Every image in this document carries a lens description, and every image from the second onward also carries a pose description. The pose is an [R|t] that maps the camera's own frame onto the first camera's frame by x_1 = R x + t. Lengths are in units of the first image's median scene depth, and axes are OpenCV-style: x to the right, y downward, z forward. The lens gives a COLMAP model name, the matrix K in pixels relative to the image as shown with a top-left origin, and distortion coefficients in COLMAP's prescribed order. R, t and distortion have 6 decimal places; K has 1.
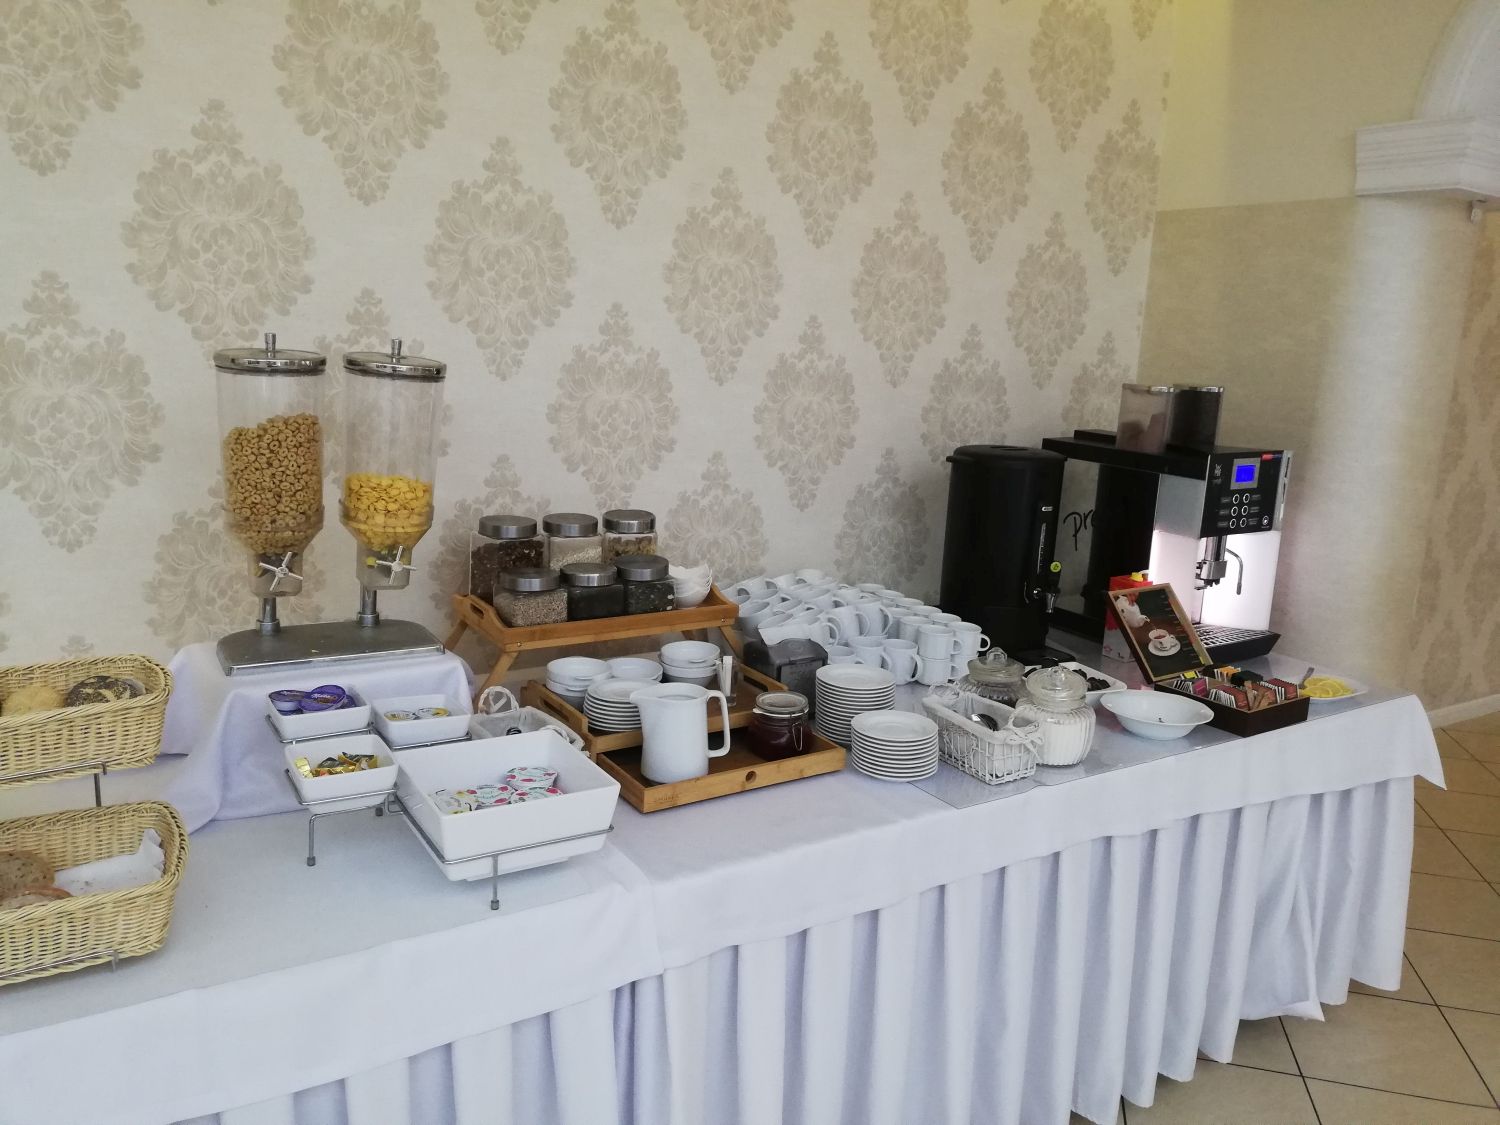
lens RADIAL K [[1029.4, 0, 751.8], [0, 1029.4, 572.2], [0, 0, 1]] dist [0.016337, -0.058762]
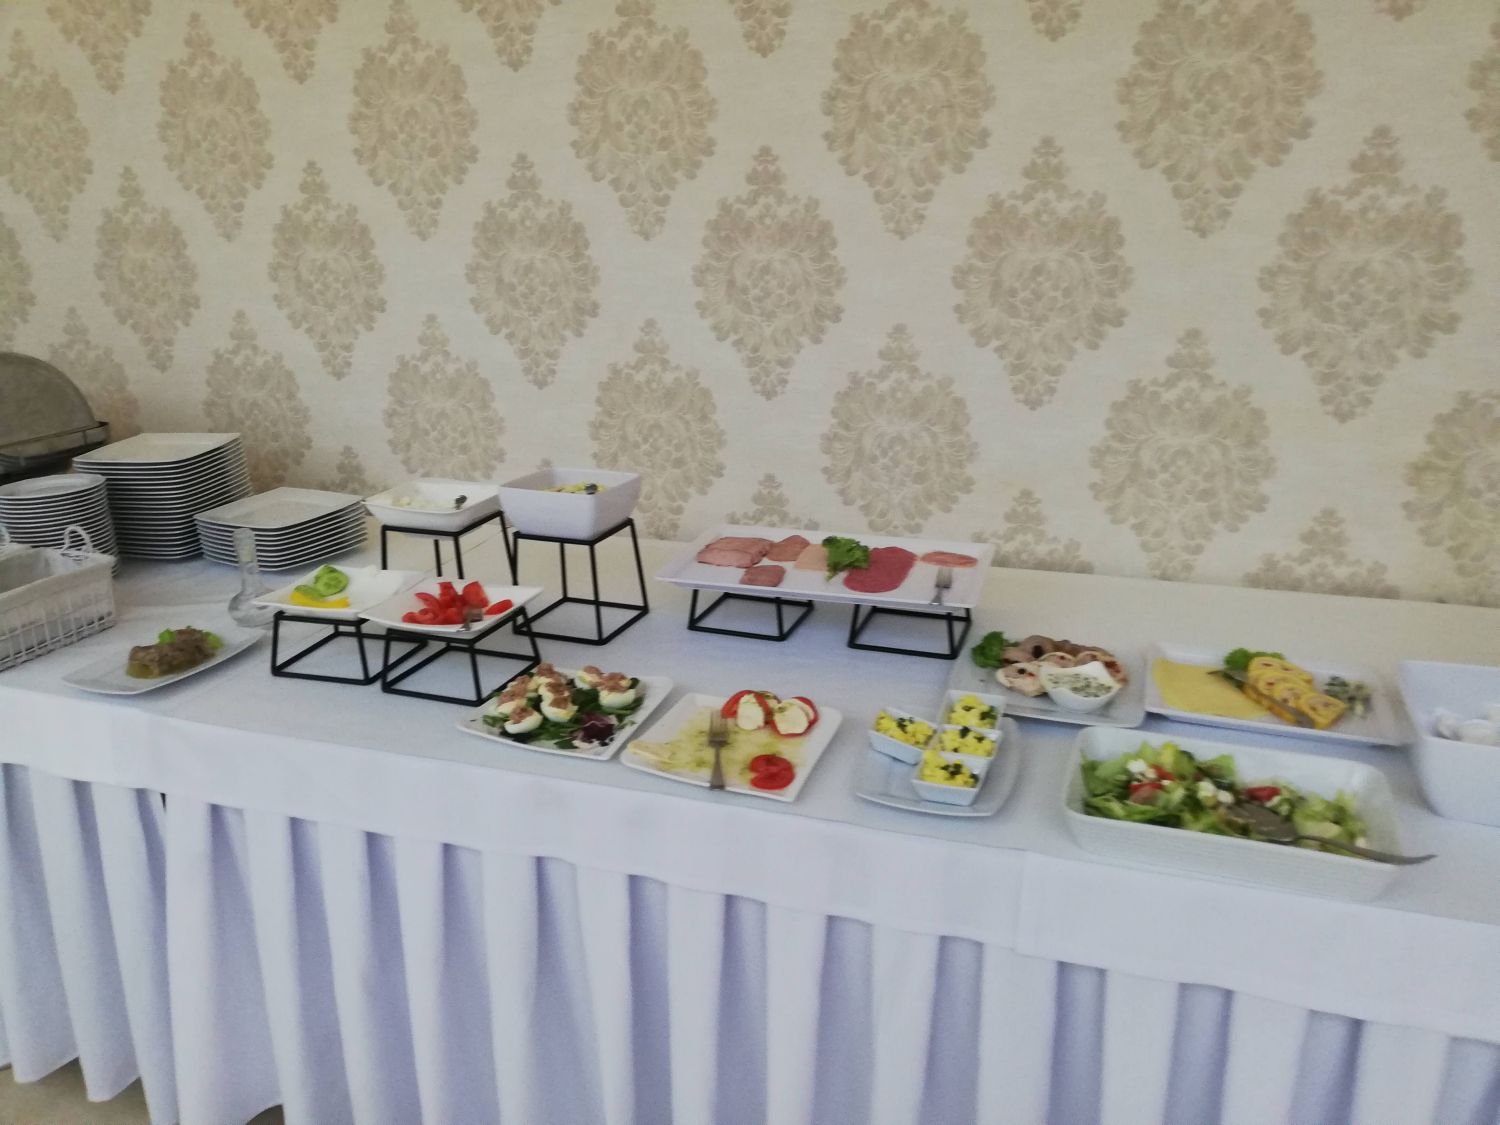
lens RADIAL K [[1124.8, 0, 760.3], [0, 1124.8, 554.7], [0, 0, 1]] dist [0.007690, -0.014564]
pose [[0.665241, 0.181281, -0.724287, 0.482182], [-0.117166, 0.983404, 0.138522, -0.041747], [0.737378, -0.007289, 0.675441, 0.277238]]
